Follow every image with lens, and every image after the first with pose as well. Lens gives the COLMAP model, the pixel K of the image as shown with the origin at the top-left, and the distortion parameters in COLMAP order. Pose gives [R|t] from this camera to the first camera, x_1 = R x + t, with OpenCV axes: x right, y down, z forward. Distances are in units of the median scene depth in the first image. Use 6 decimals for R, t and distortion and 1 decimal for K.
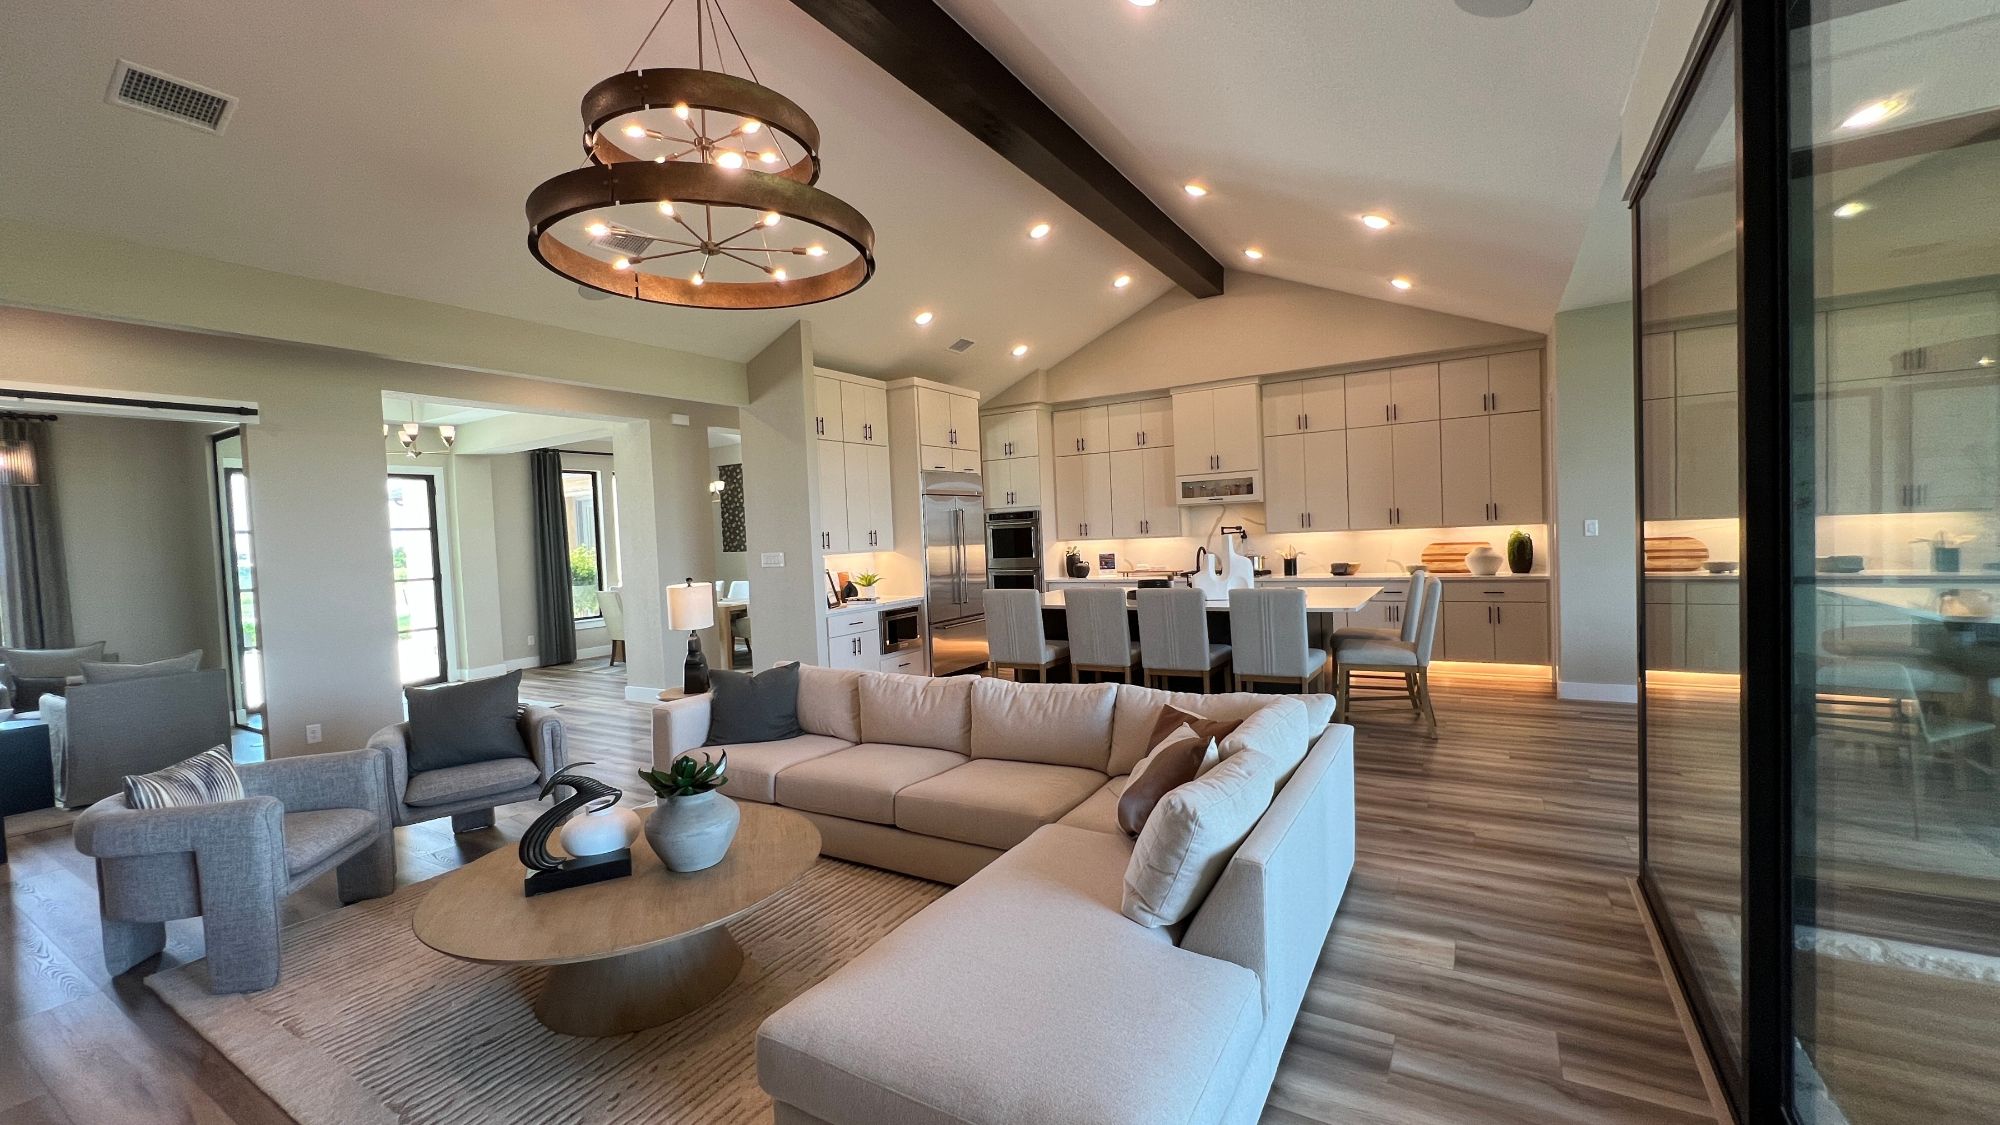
lens RADIAL K [[804.4, 0, 1000.0], [0, 804.4, 562.5], [0, 0, 1]] dist [-0.001934, 0.000000]
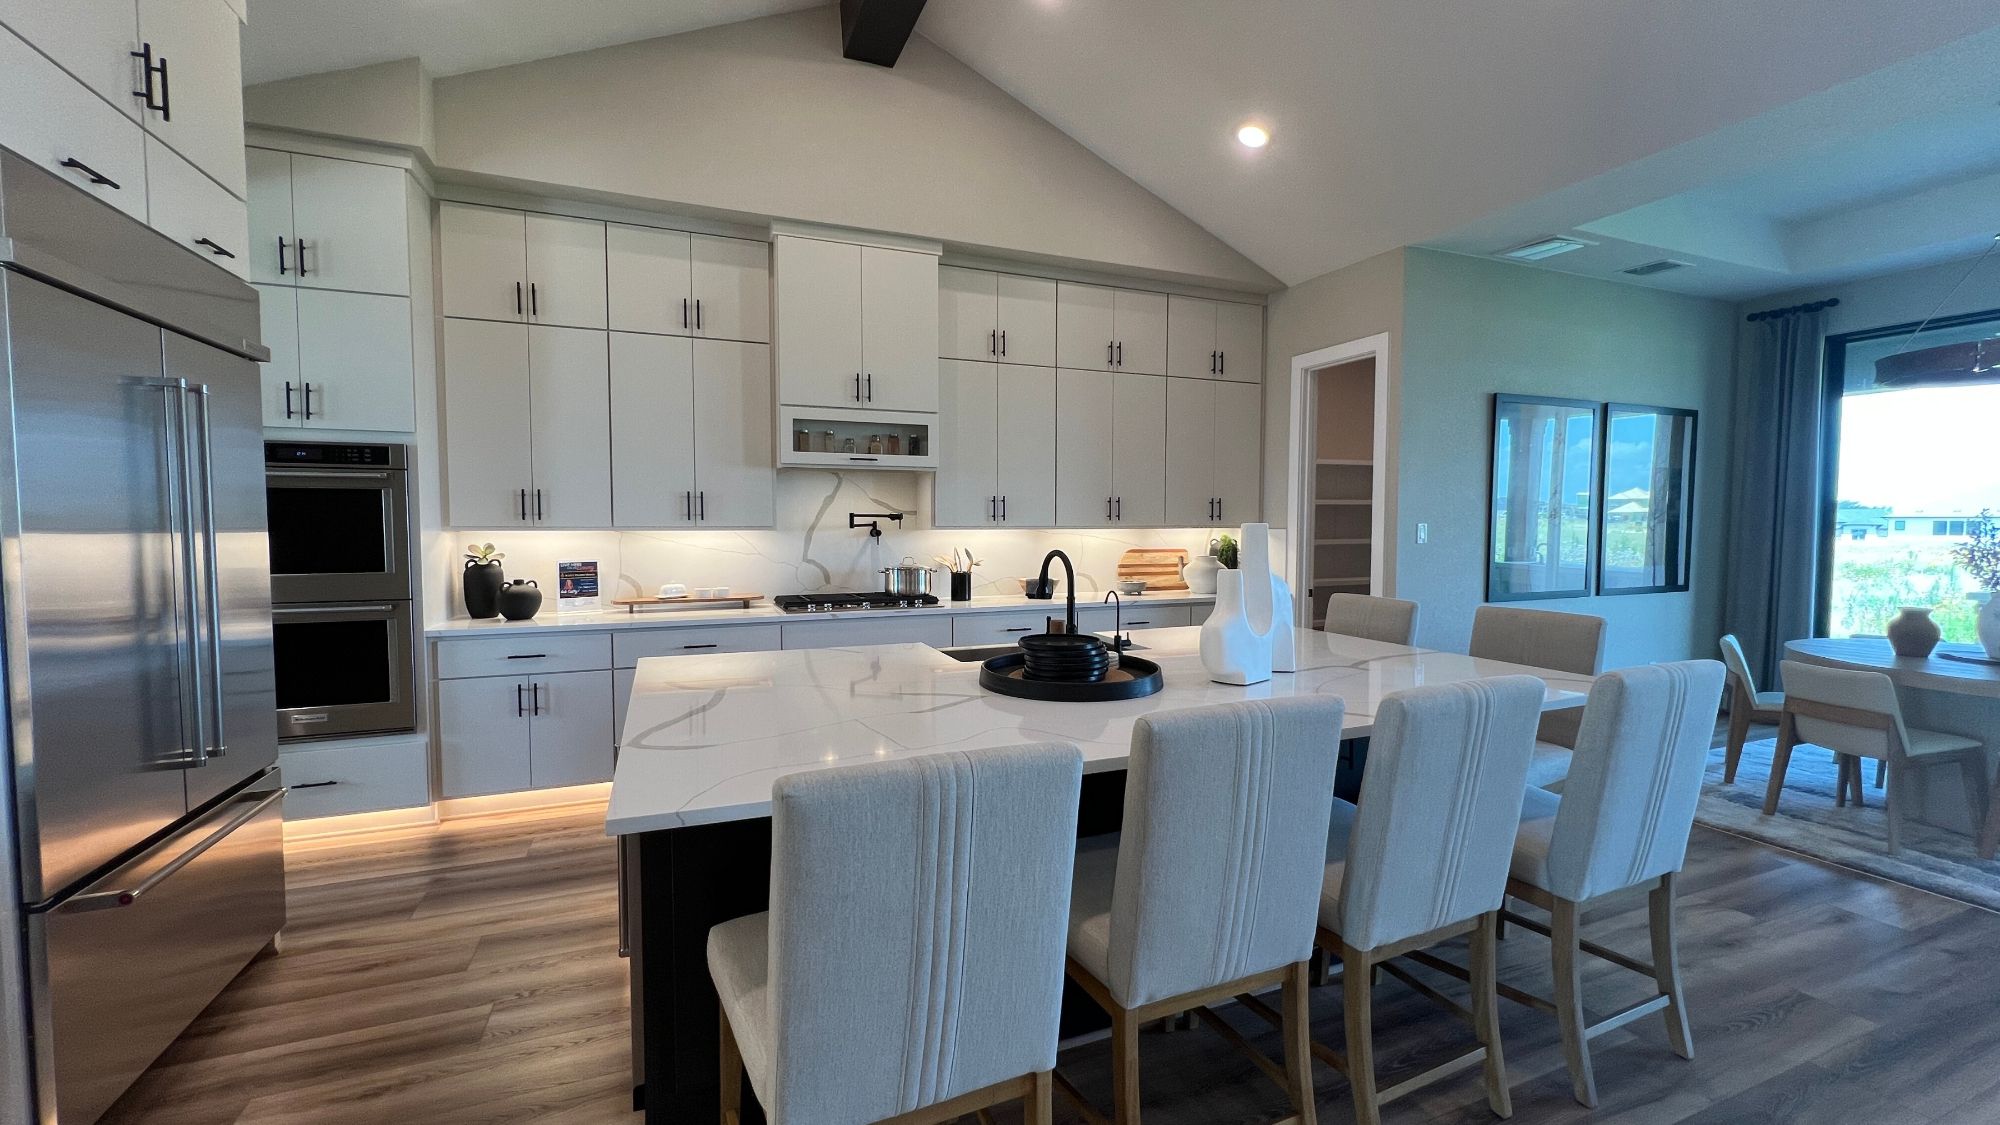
lens RADIAL K [[804.4, 0, 1000.0], [0, 804.4, 562.5], [0, 0, 1]] dist [-0.001934, 0.000000]
pose [[0.589910, 0.001207, 0.807468, -0.093324], [0.001865, 0.999994, -0.002858, -0.009698], [-0.807467, 0.003192, 0.589904, 0.588487]]
